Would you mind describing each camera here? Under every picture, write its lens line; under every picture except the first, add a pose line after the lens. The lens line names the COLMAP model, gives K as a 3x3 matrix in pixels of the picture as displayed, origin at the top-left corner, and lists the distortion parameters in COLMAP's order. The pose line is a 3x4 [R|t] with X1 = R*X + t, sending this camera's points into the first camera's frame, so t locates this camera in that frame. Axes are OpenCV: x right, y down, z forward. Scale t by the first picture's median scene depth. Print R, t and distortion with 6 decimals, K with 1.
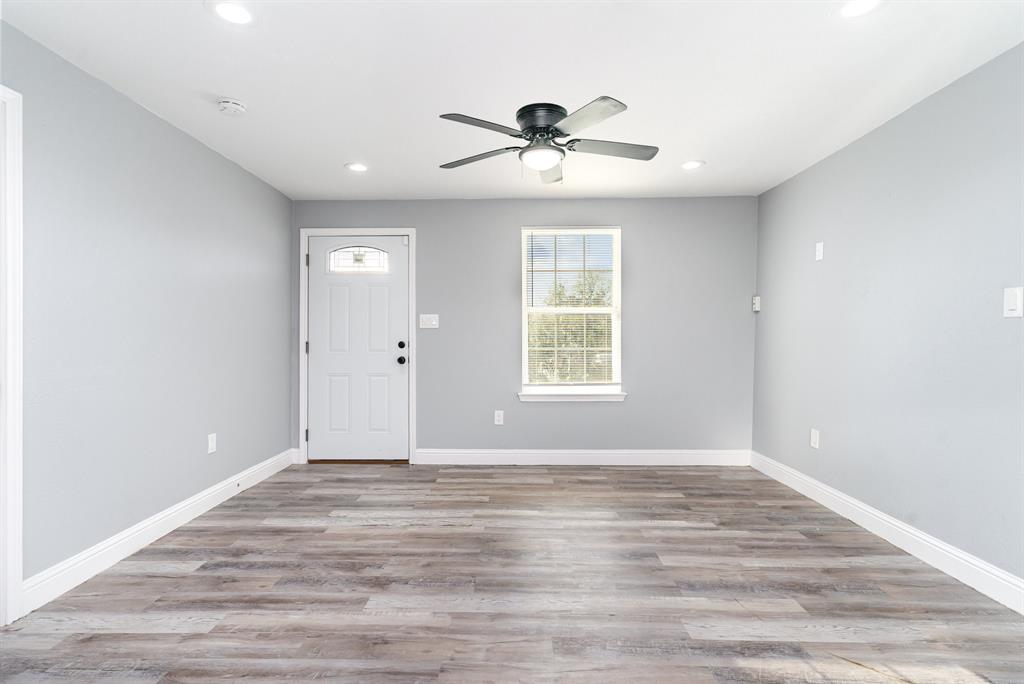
lens RADIAL K [[505.3, 0, 510.1], [0, 505.3, 336.1], [0, 0, 1]] dist [-0.003009, 0.000667]
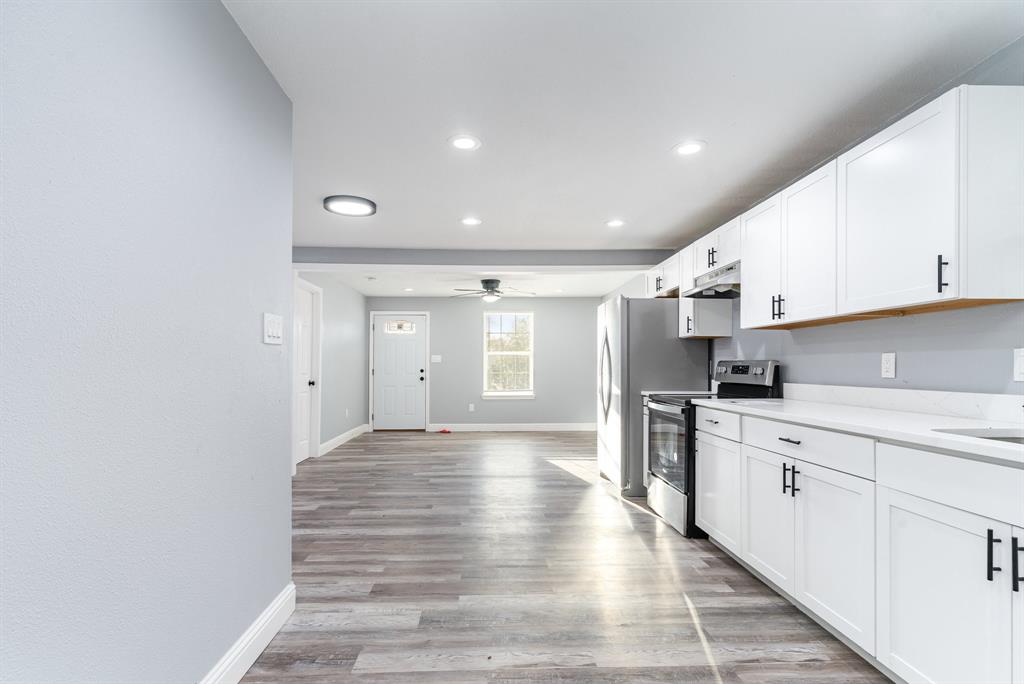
lens RADIAL K [[505.3, 0, 495.1], [0, 505.3, 355.5], [0, 0, 1]] dist [-0.003009, 0.000667]
pose [[0.999261, 0.001349, 0.038417, -0.007409], [-0.000453, 0.999728, -0.023318, 0.004029], [-0.038438, 0.023284, 0.998990, -1.026463]]
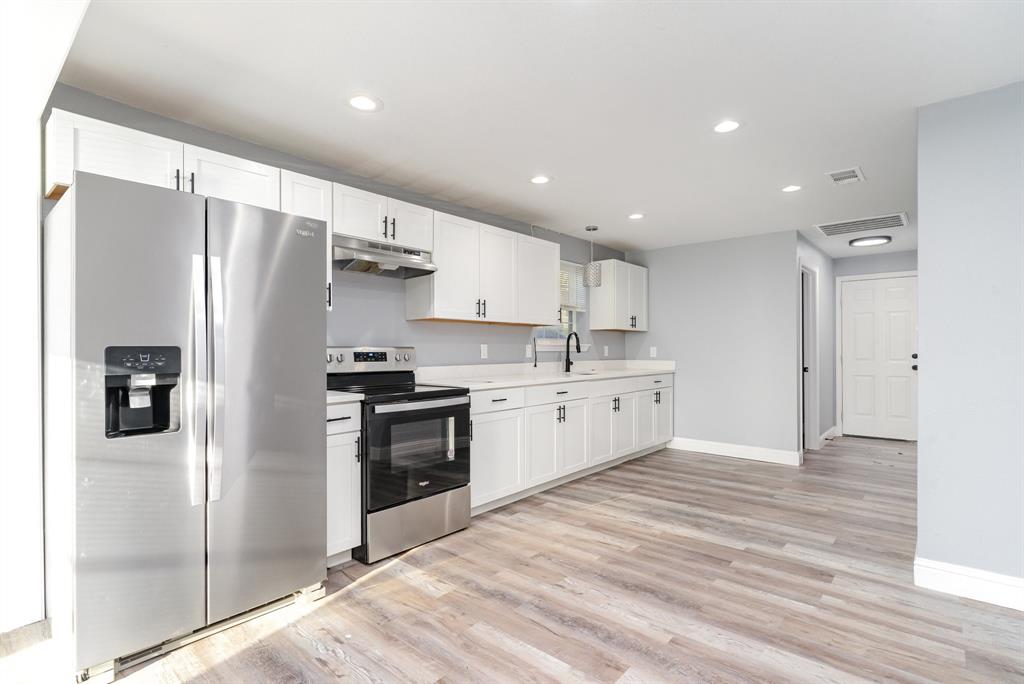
lens RADIAL K [[505.3, 0, 508.0], [0, 505.3, 346.9], [0, 0, 1]] dist [-0.003009, 0.000667]
pose [[-0.771453, 0.002692, 0.636281, -0.212128], [0.001412, 0.999996, -0.002520, -0.004514], [-0.636285, -0.001046, -0.771453, 0.274676]]
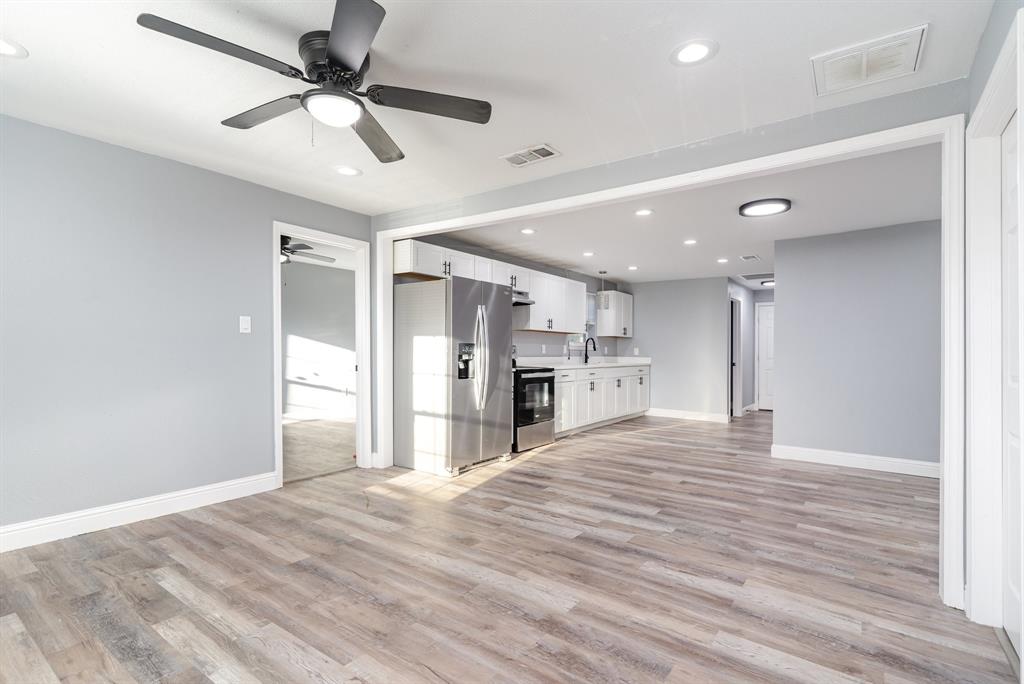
lens RADIAL K [[501.9, 0, 509.1], [0, 501.9, 340.6], [0, 0, 1]] dist [0.005953, 0.000470]
pose [[-0.825327, -0.001450, 0.564654, -0.370714], [-0.013636, 0.999756, -0.017363, 0.004680], [-0.564491, -0.022029, -0.825145, 0.949971]]
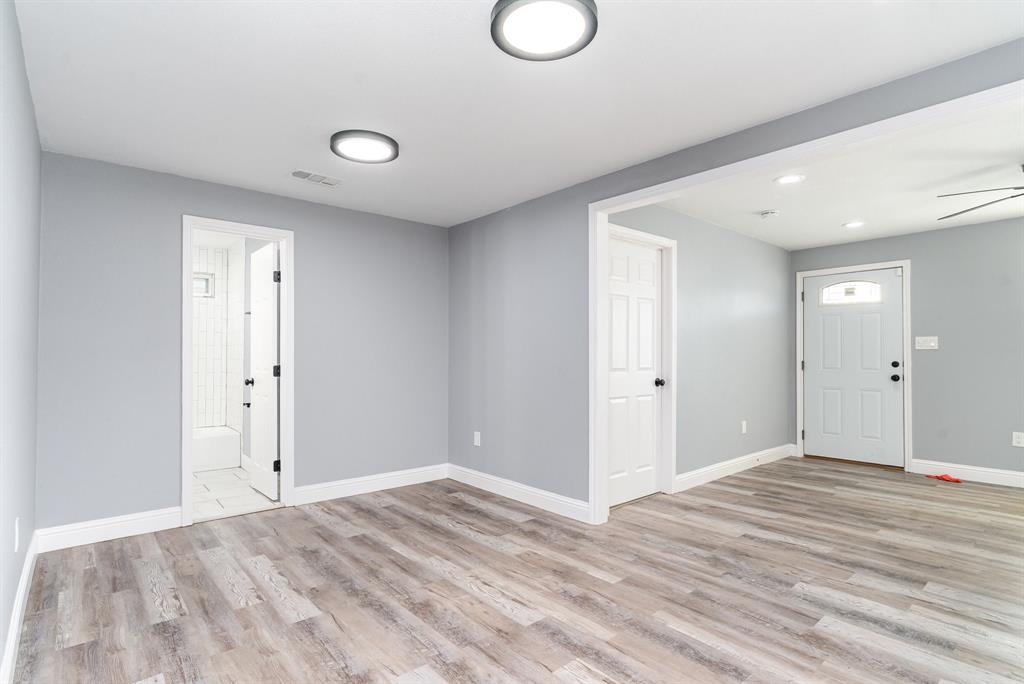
lens RADIAL K [[505.3, 0, 502.7], [0, 505.3, 351.8], [0, 0, 1]] dist [-0.003009, 0.000667]
pose [[0.657573, -0.007070, -0.753357, 0.061376], [0.000947, 0.999963, -0.008558, -0.001938], [0.753390, 0.004914, 0.657556, -0.428657]]
